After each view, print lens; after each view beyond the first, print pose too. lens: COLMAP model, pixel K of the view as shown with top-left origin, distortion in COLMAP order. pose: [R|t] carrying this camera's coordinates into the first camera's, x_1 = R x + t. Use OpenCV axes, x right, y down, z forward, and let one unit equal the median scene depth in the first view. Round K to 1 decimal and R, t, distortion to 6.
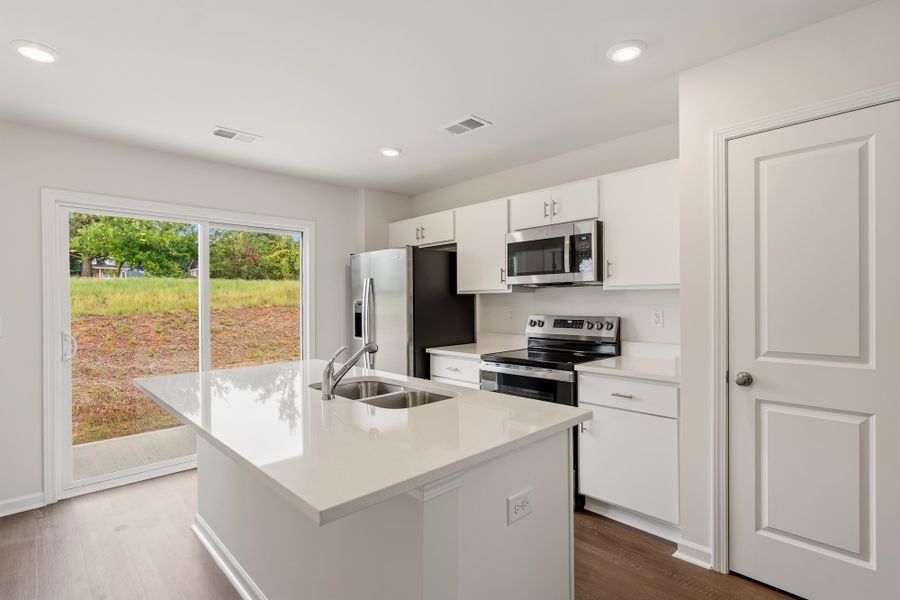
lens RADIAL K [[442.8, 0, 450.0], [0, 442.8, 300.0], [0, 0, 1]] dist [0.000893, 0.000128]
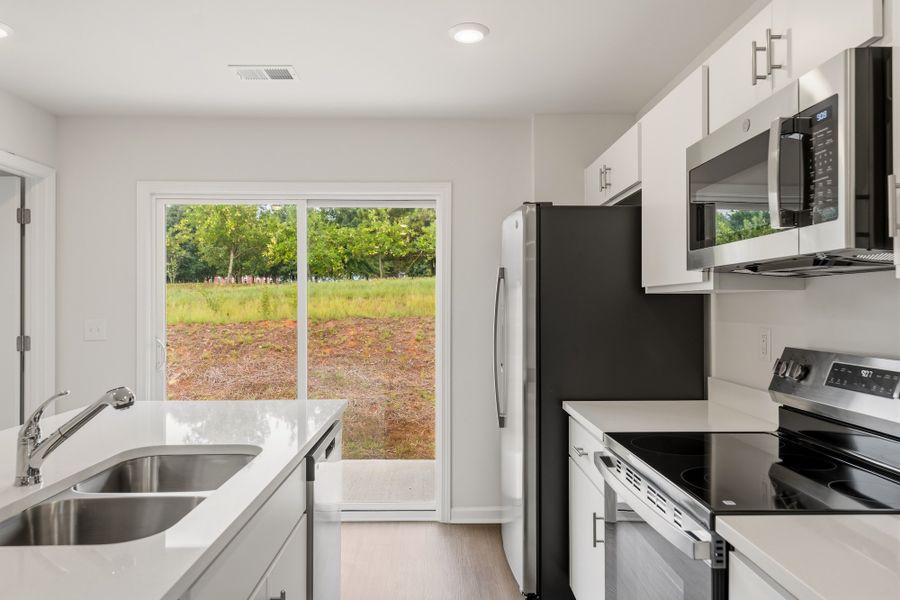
lens RADIAL K [[595.5, 0, 450.0], [0, 595.5, 300.0], [0, 0, 1]] dist [-0.005522, -0.001029]
pose [[0.740042, 0.002991, -0.672554, 0.335090], [-0.005285, 0.999985, -0.001369, -0.006488], [0.672540, 0.004568, 0.740047, 0.438295]]
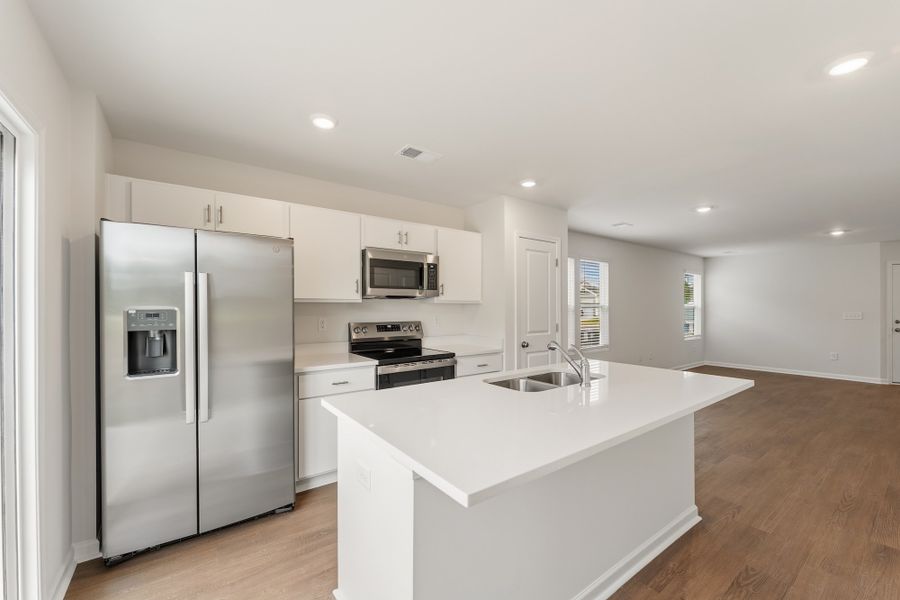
lens RADIAL K [[363.4, 0, 456.0], [0, 363.4, 307.4], [0, 0, 1]] dist [-0.000439, -0.000009]
pose [[0.110508, 0.004384, 0.993866, -0.738022], [-0.004815, 0.999981, -0.003875, -0.002311], [-0.993864, -0.004357, 0.110527, 0.683148]]
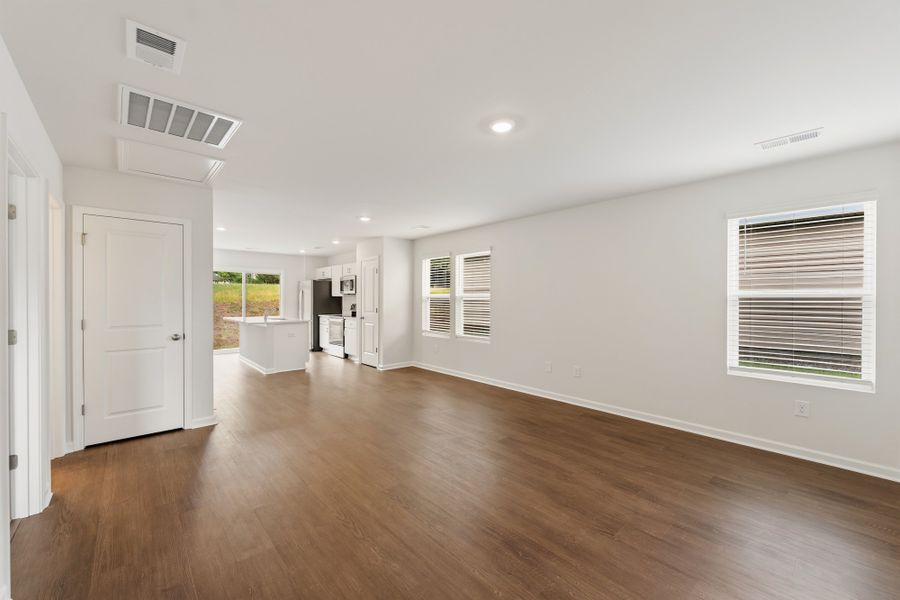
lens RADIAL K [[363.4, 0, 456.0], [0, 363.4, 307.4], [0, 0, 1]] dist [-0.000439, -0.000009]
pose [[0.999717, 0.012575, -0.020191, 0.981437], [-0.012056, 0.999600, 0.025601, -0.013776], [0.020505, -0.025351, 0.999468, -1.502446]]
